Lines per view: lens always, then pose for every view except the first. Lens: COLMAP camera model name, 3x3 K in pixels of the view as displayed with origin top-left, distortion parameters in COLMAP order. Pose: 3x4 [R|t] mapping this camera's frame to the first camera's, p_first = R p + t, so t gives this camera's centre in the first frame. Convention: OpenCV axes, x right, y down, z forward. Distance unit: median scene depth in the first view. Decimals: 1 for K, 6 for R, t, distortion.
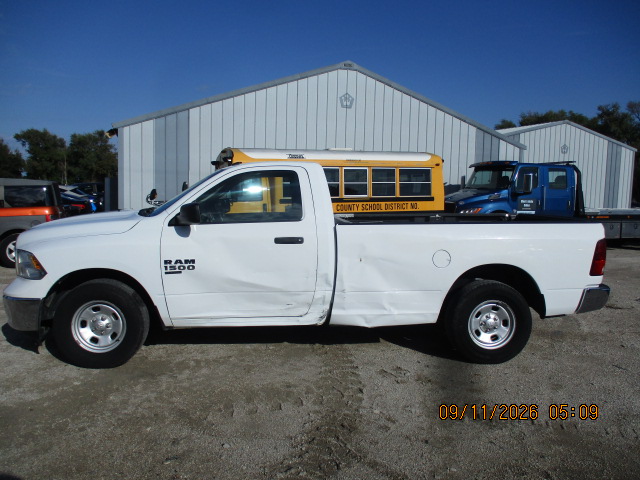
lens RADIAL K [[532.4, 0, 320.3], [0, 532.4, 253.6], [0, 0, 1]] dist [-0.038731, 0.001669]
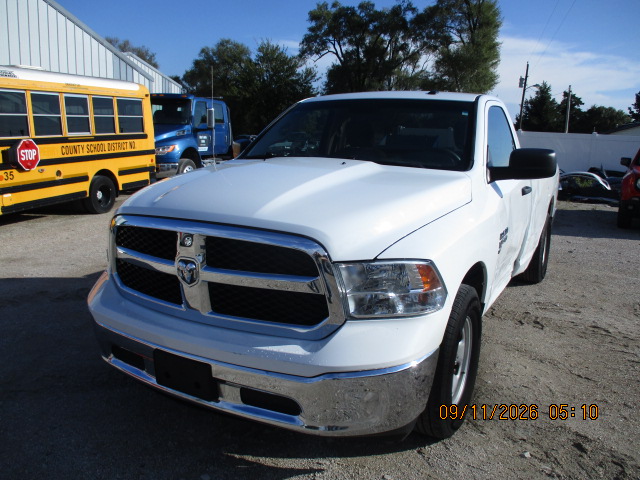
lens RADIAL K [[538.7, 0, 318.8], [0, 538.7, 241.0], [0, 0, 1]] dist [-0.038734, 0.014645]
pose [[0.587283, -0.164348, 0.792520, -0.370341], [0.088487, 0.986336, 0.138969, -0.035689], [-0.804530, -0.011486, 0.593801, 0.294632]]
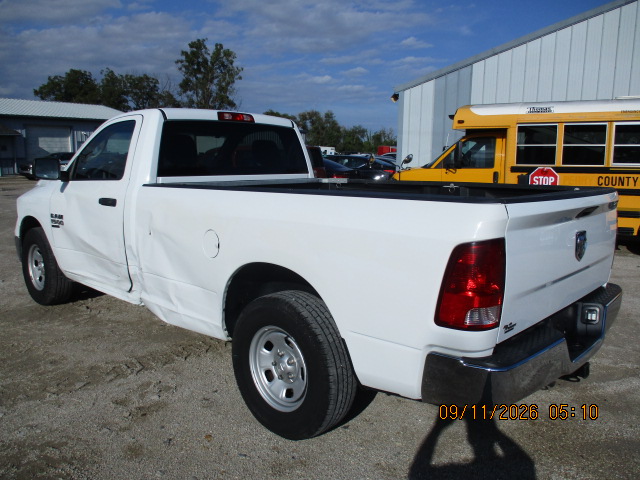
lens RADIAL K [[532.4, 0, 320.3], [0, 532.4, 253.6], [0, 0, 1]] dist [-0.038731, 0.001669]
pose [[0.673924, 0.130920, -0.727108, 0.313391], [-0.093092, 0.991377, 0.092221, -0.020476], [0.732912, 0.005538, 0.680301, 0.259886]]
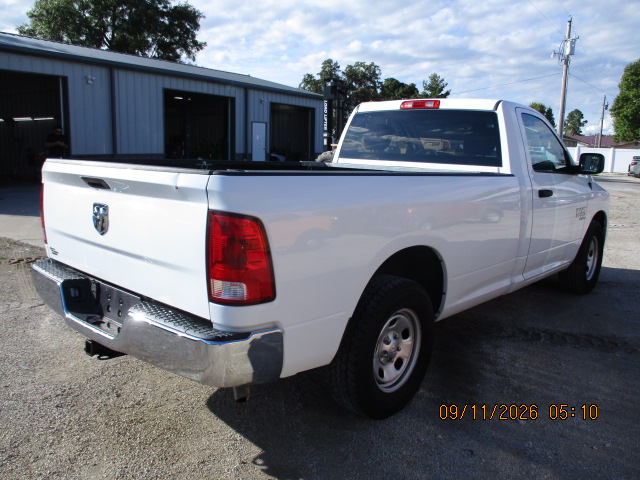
lens RADIAL K [[562.8, 0, 320.0], [0, 562.8, 240.0], [0, 0, 1]] dist [-0.094838, 0.009128]
pose [[-0.719971, 0.087872, -0.688418, 0.319330], [-0.123126, 0.960043, 0.251313, -0.073151], [0.682995, 0.265700, -0.680384, 0.703210]]
